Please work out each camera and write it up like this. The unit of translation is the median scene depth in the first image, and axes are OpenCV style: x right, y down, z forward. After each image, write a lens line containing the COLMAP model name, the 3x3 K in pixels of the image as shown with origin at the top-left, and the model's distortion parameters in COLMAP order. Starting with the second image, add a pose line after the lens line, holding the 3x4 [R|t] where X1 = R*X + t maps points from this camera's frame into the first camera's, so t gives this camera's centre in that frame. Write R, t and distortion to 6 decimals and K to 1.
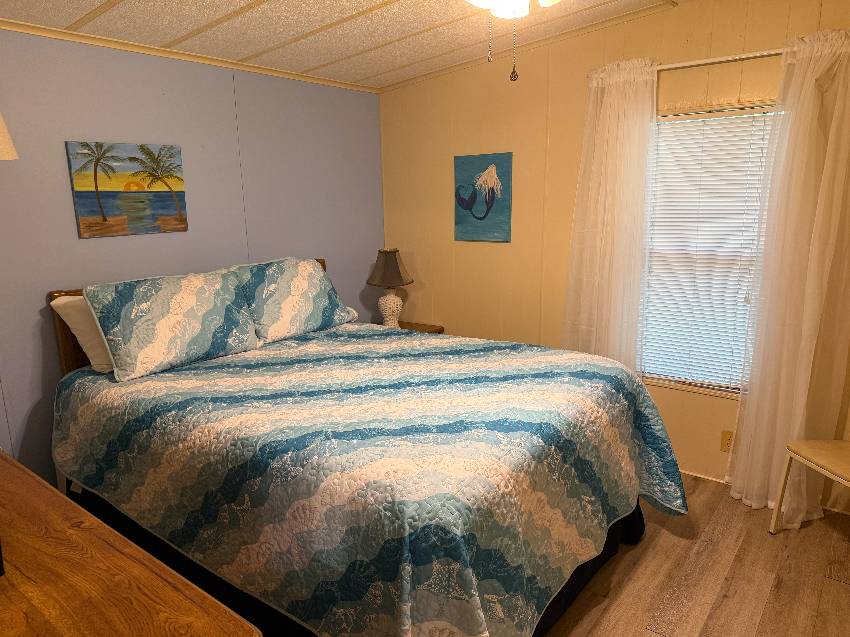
lens RADIAL K [[589.7, 0, 426.6], [0, 589.7, 321.5], [0, 0, 1]] dist [0.082316, -0.090522]
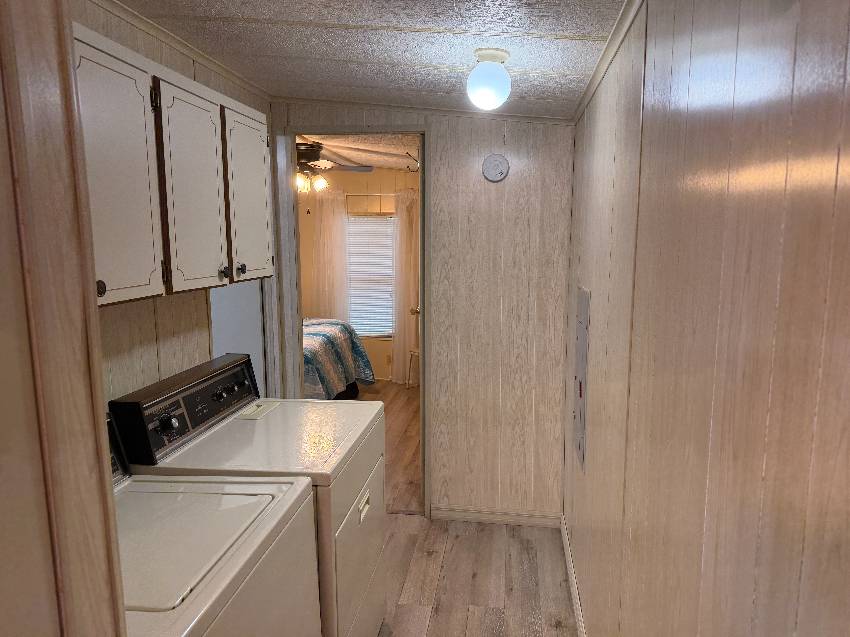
lens RADIAL K [[589.7, 0, 426.2], [0, 589.7, 319.8], [0, 0, 1]] dist [0.082316, -0.090522]
pose [[0.866464, -0.048947, 0.496835, -0.555822], [0.085592, 0.995012, -0.051244, 0.211880], [-0.491848, 0.086926, 0.866331, -1.187444]]
